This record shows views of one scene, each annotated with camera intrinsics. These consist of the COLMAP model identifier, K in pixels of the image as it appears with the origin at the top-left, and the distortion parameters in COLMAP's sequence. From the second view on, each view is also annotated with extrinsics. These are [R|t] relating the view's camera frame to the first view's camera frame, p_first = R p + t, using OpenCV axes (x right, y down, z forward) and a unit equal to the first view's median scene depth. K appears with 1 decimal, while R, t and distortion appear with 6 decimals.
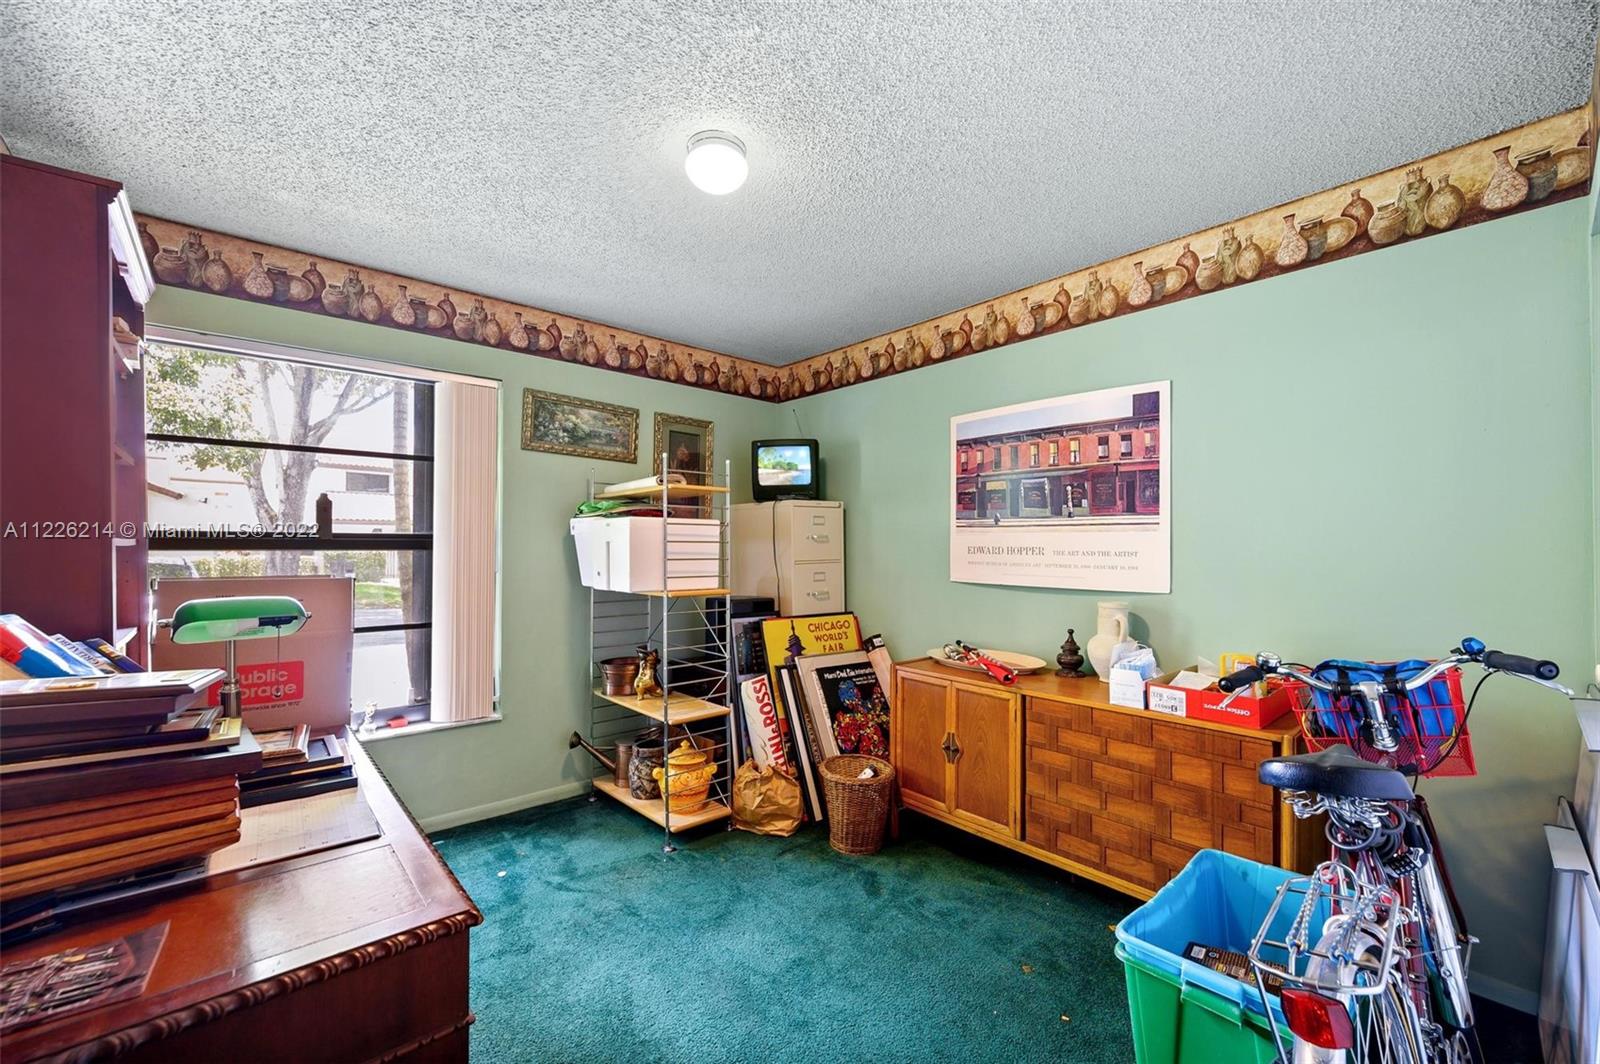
lens RADIAL K [[647.0, 0, 803.7], [0, 647.0, 540.0], [0, 0, 1]] dist [-0.009757, 0.002506]
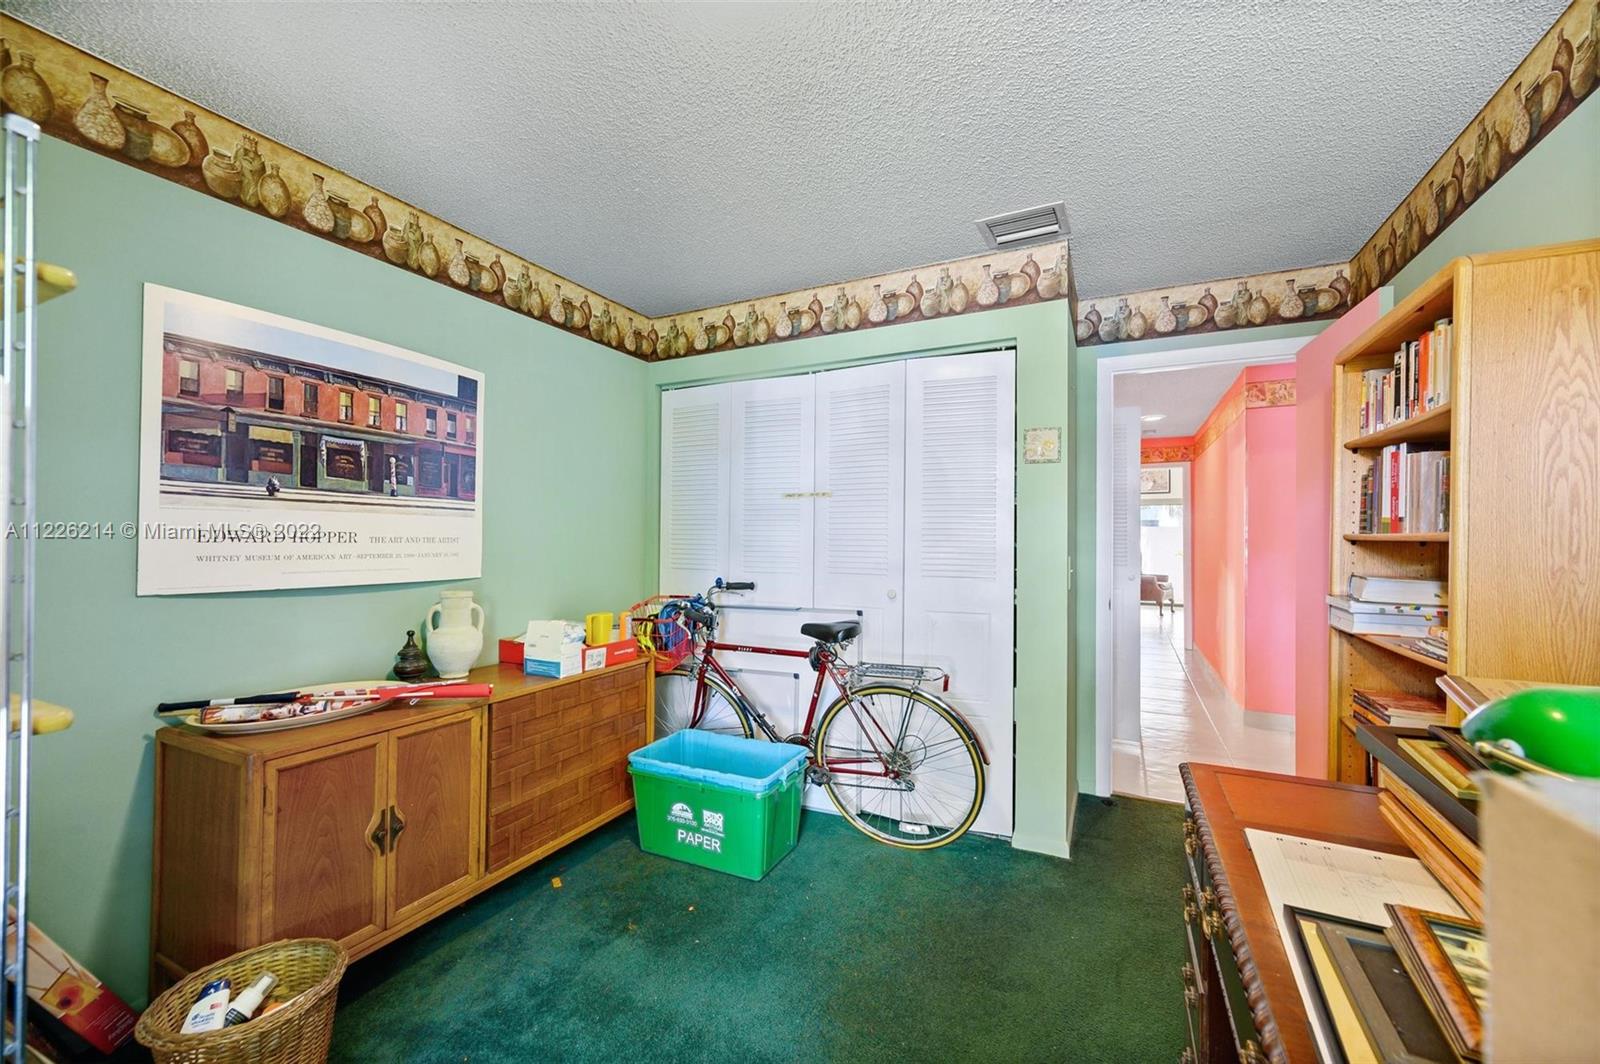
lens RADIAL K [[647.0, 0, 801.3], [0, 647.0, 536.6], [0, 0, 1]] dist [-0.009757, 0.002506]
pose [[-0.396013, -0.003227, 0.918239, -0.559586], [-0.017002, 0.999848, -0.003819, 0.011004], [-0.918087, -0.017124, -0.396008, 0.876055]]
